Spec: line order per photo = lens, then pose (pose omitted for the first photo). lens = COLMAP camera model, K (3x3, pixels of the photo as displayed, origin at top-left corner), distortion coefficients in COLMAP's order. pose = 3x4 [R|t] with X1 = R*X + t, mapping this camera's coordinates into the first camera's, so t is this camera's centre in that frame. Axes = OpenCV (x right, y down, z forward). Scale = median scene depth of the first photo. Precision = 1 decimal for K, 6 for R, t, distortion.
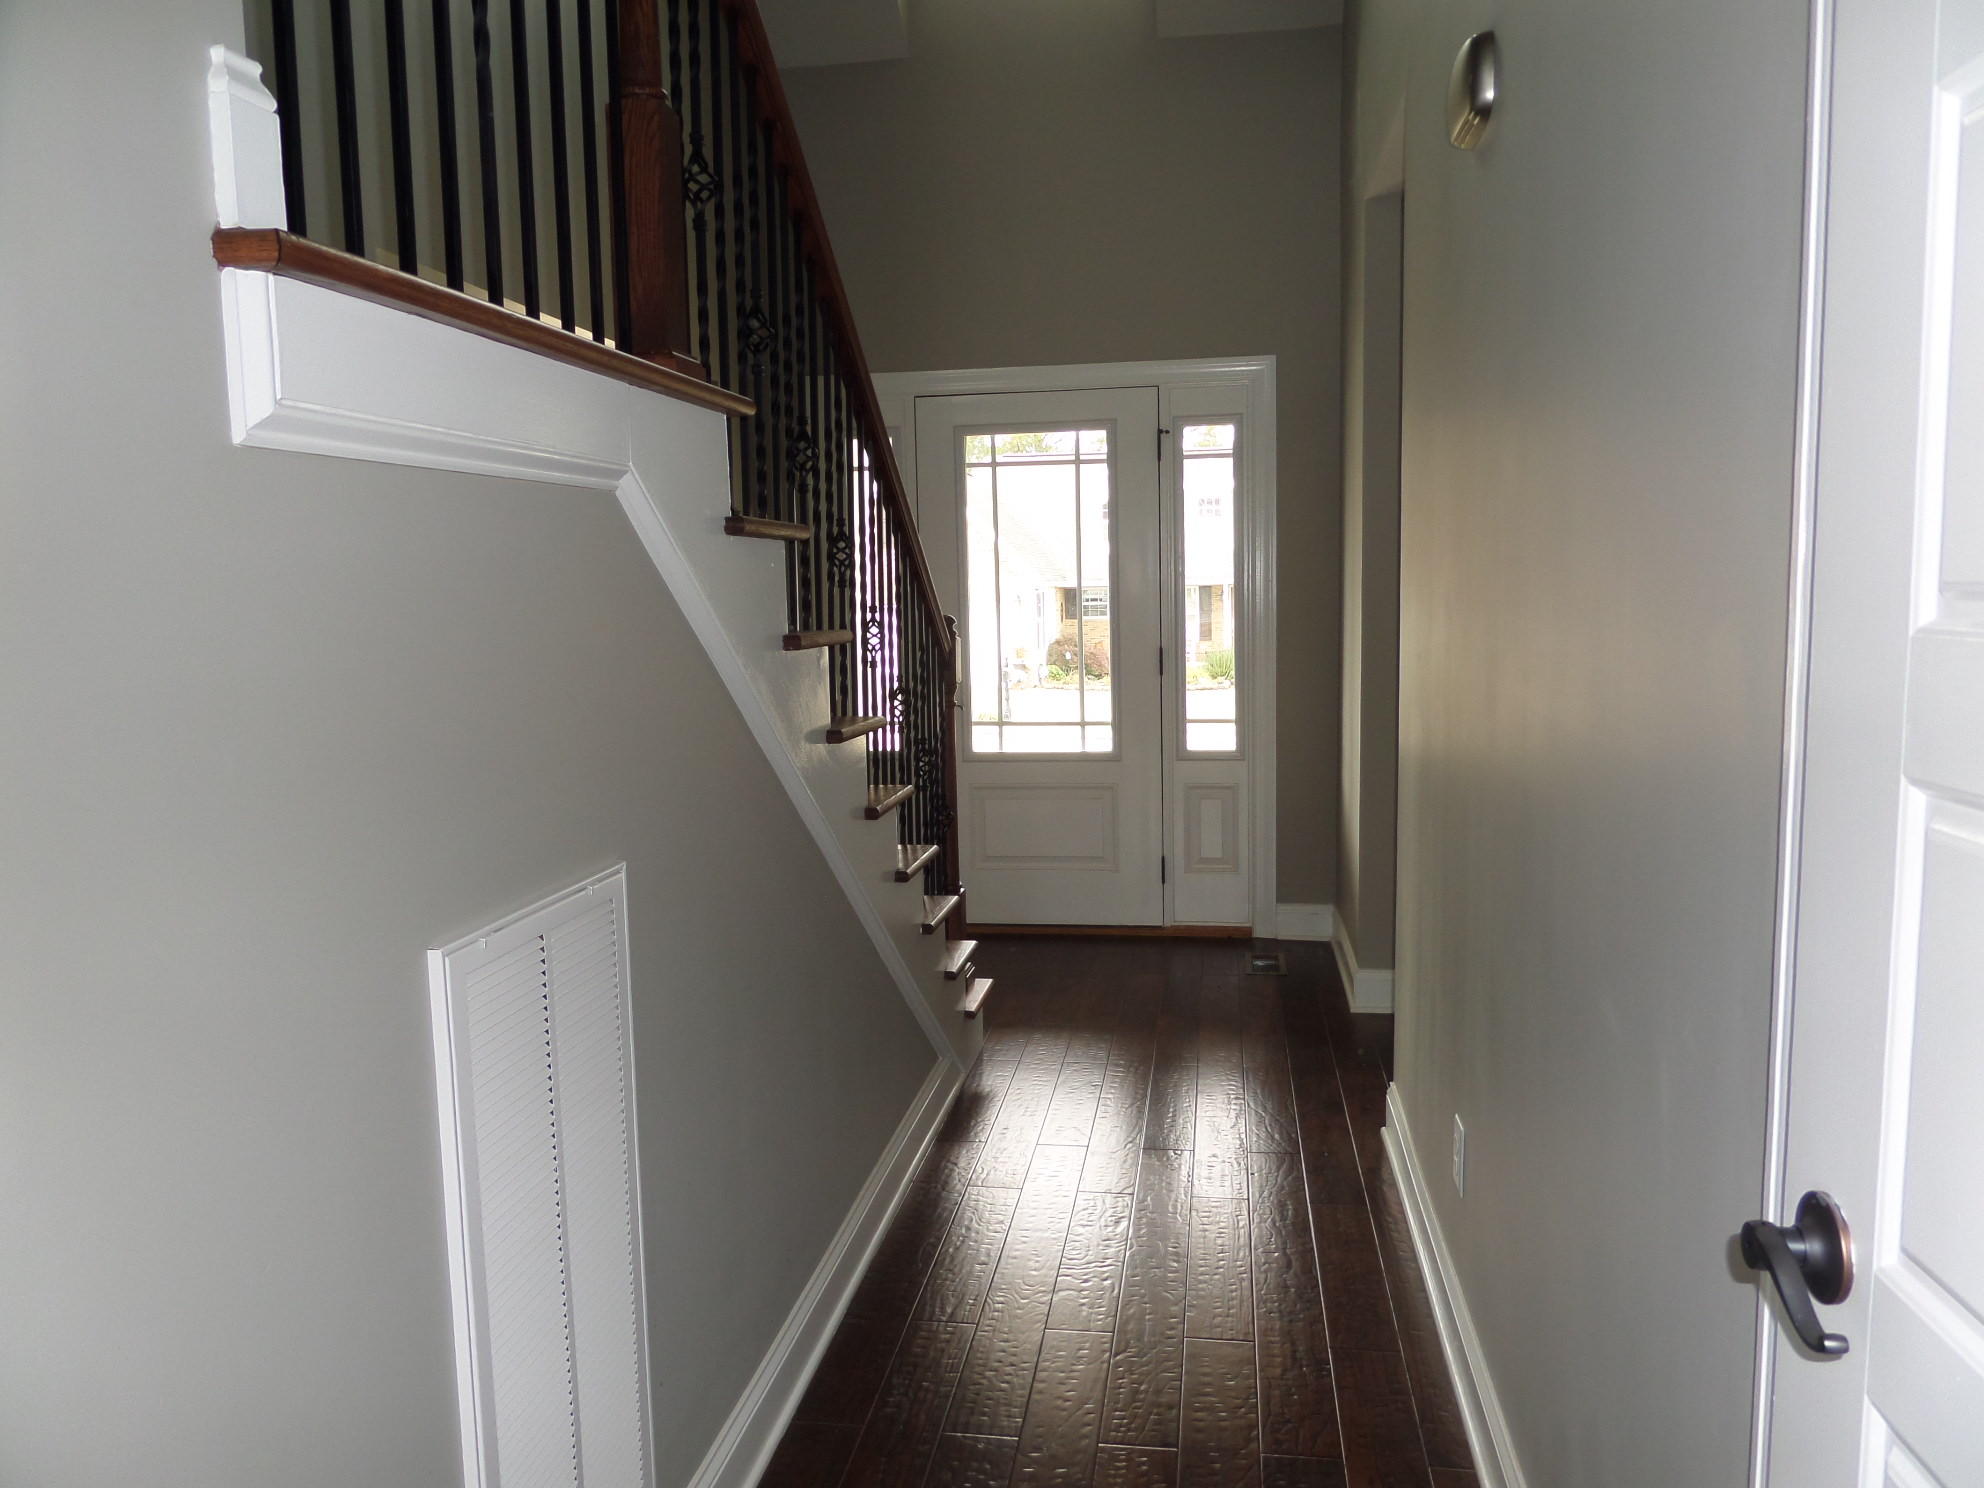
lens RADIAL K [[1439.0, 0, 992.0], [0, 1439.0, 744.0], [0, 0, 1]] dist [-0.020660, -0.002425]
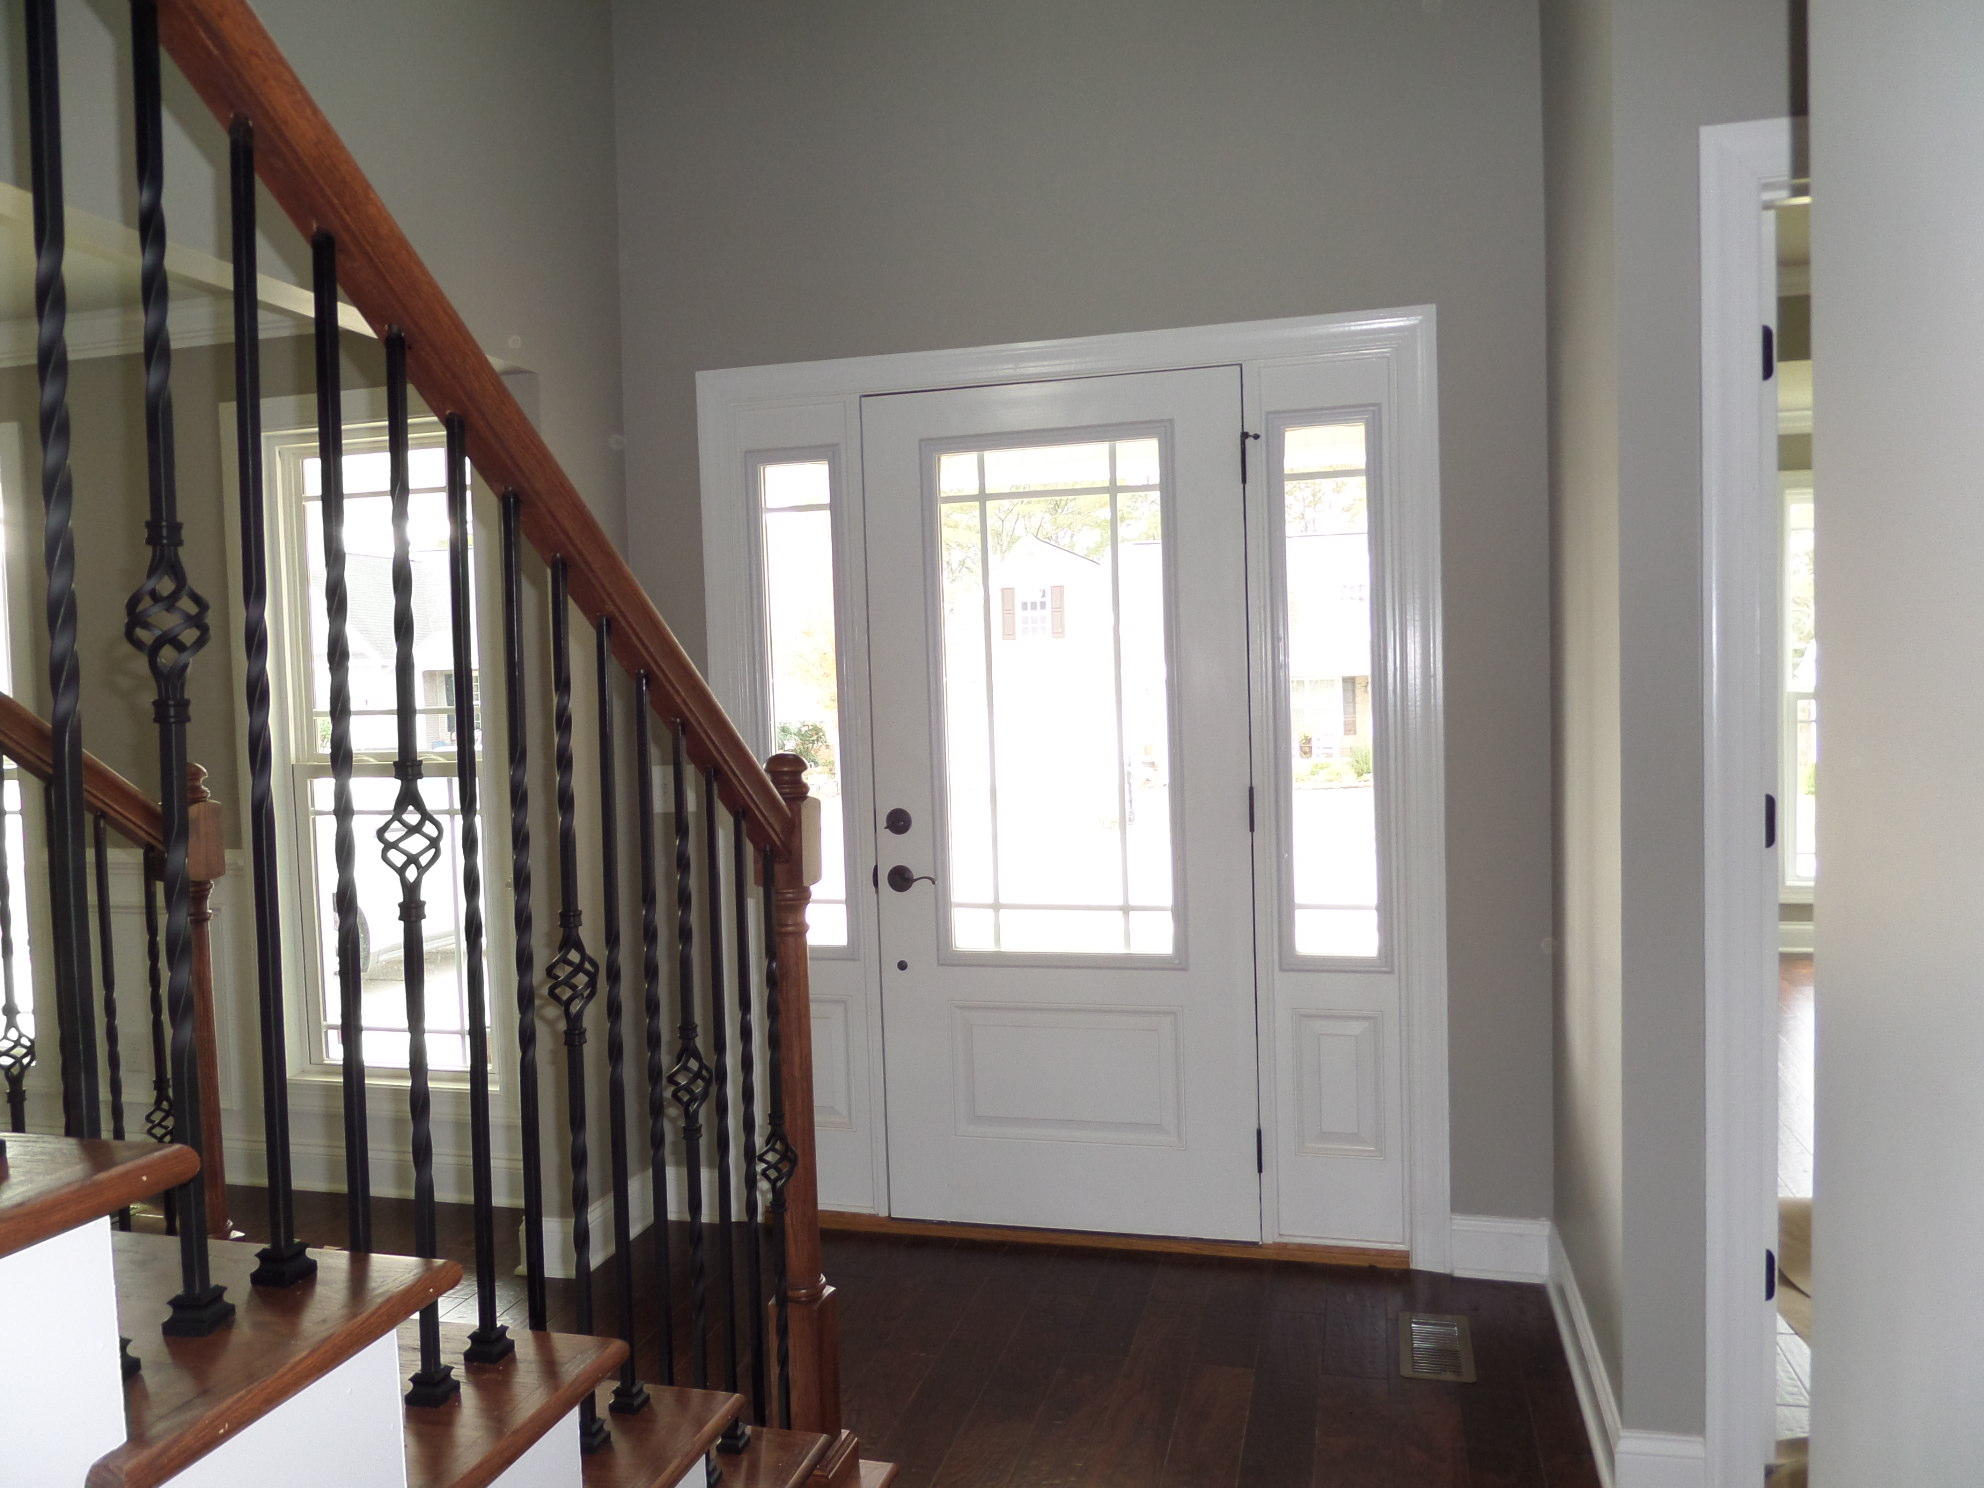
lens RADIAL K [[1404.4, 0, 992.0], [0, 1404.4, 744.0], [0, 0, 1]] dist [-0.004223, -0.000729]
pose [[0.994538, -0.002042, -0.104355, 0.069680], [-0.004496, 0.998042, -0.062378, -0.047200], [0.104278, 0.062506, 0.992582, 0.390697]]
